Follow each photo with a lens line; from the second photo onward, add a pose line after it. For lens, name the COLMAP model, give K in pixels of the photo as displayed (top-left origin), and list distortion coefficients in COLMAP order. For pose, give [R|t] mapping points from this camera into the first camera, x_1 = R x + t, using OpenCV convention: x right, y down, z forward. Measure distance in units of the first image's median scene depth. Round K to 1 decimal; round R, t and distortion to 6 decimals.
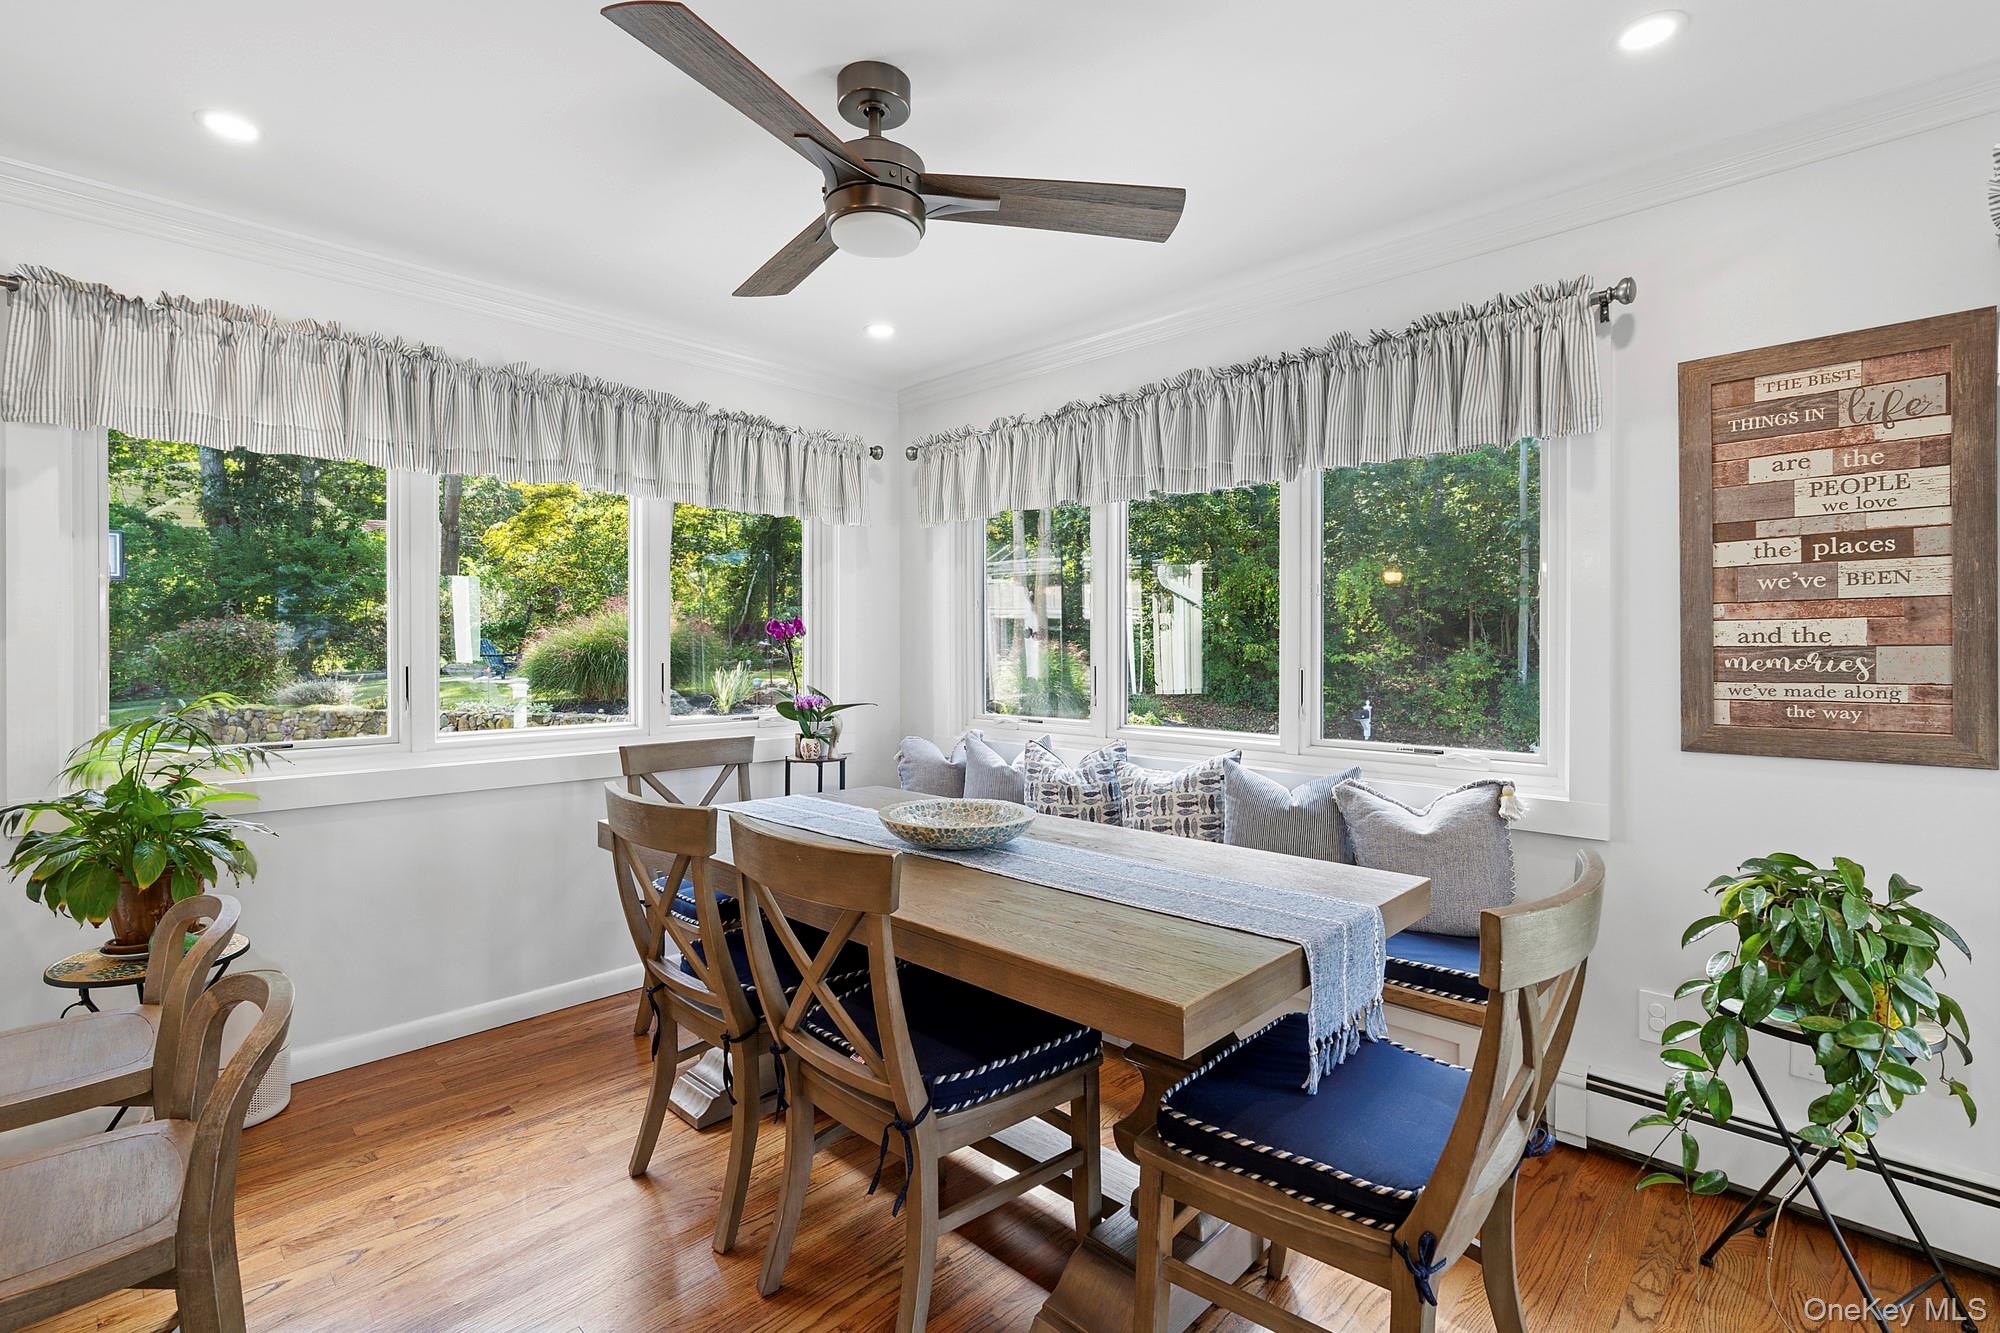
lens RADIAL K [[915.9, 0, 1000.7], [0, 915.9, 655.9], [0, 0, 1]] dist [-0.002368, 0.001770]
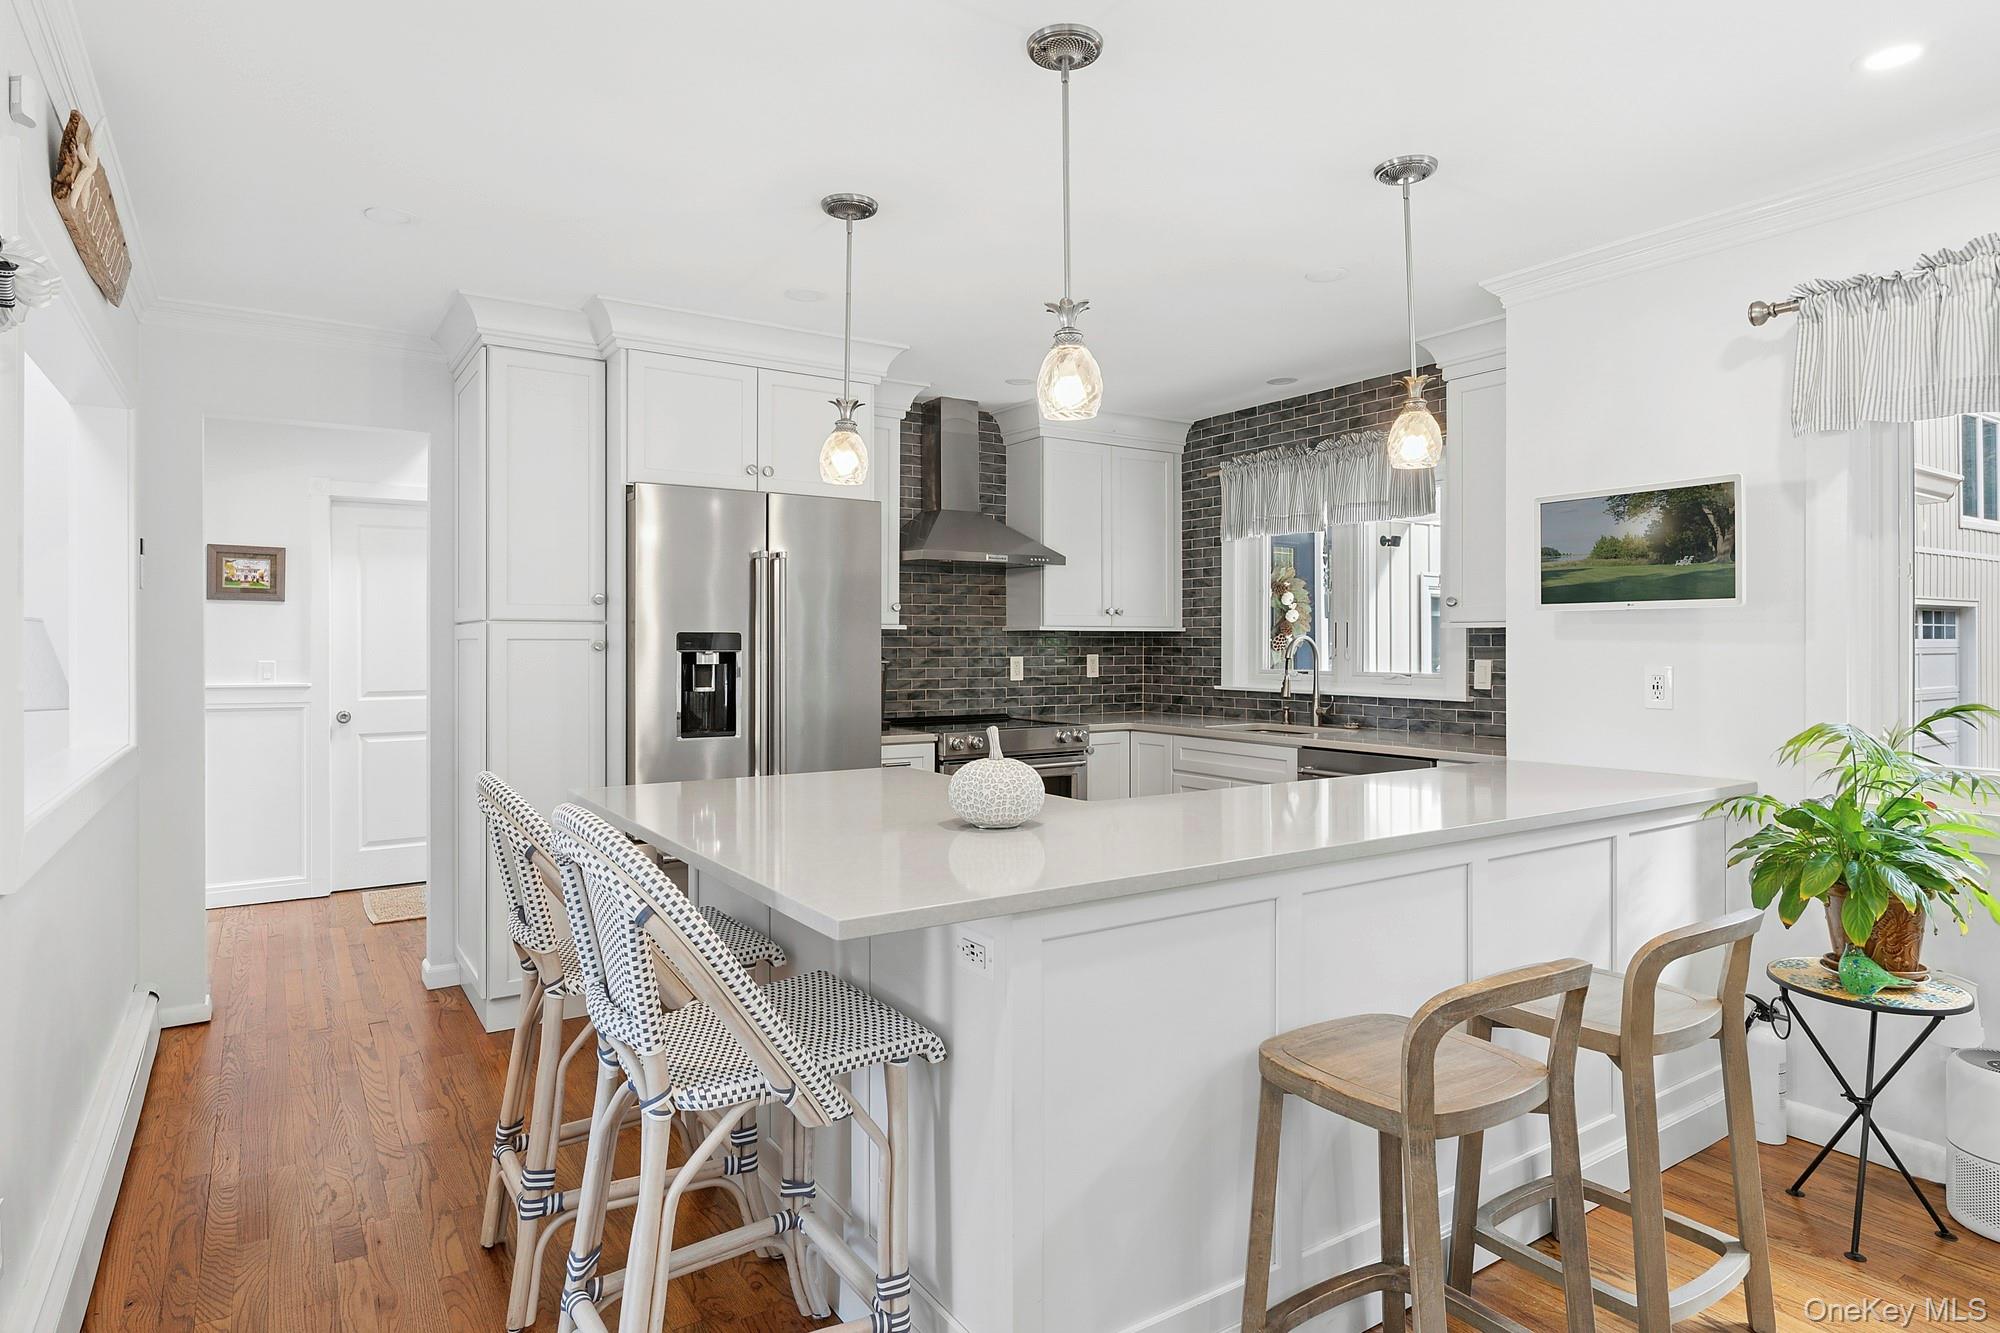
lens RADIAL K [[1103.4, 0, 998.6], [0, 1103.4, 649.3], [0, 0, 1]] dist [-0.004079, -0.000815]
pose [[-0.207296, 0.001831, -0.978276, 0.371318], [-0.013019, 0.999905, 0.004630, -0.005394], [0.978192, 0.013696, -0.207253, 0.393693]]
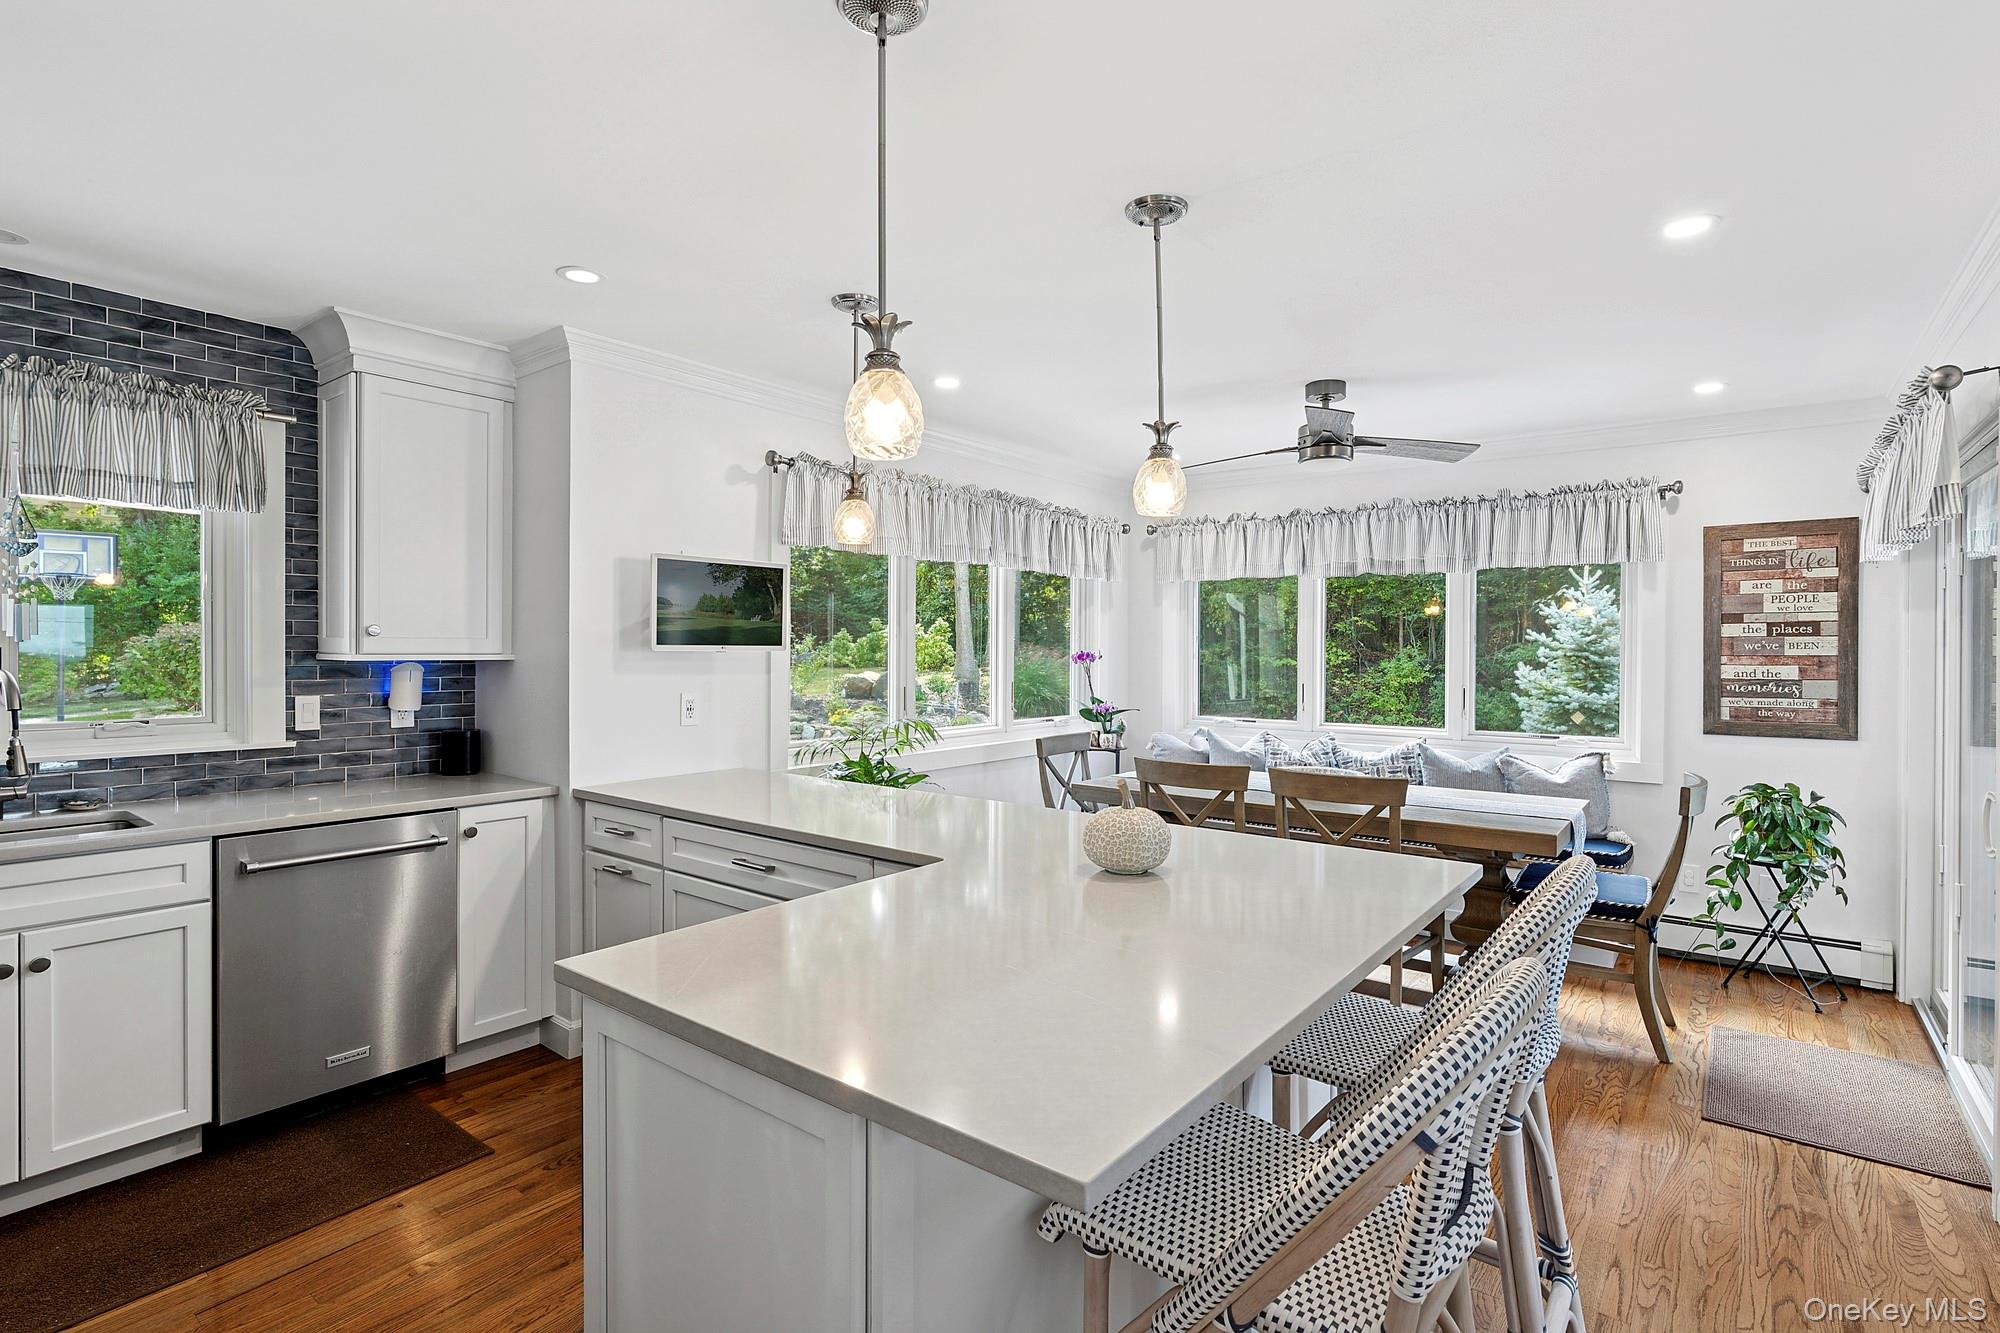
lens RADIAL K [[964.2, 0, 995.3], [0, 964.2, 663.2], [0, 0, 1]] dist [0.005434, 0.000877]
pose [[0.994197, 0.001097, 0.107565, -0.953287], [-0.001916, 0.999970, 0.007511, -0.055792], [-0.107554, -0.007674, 0.994170, -0.849478]]
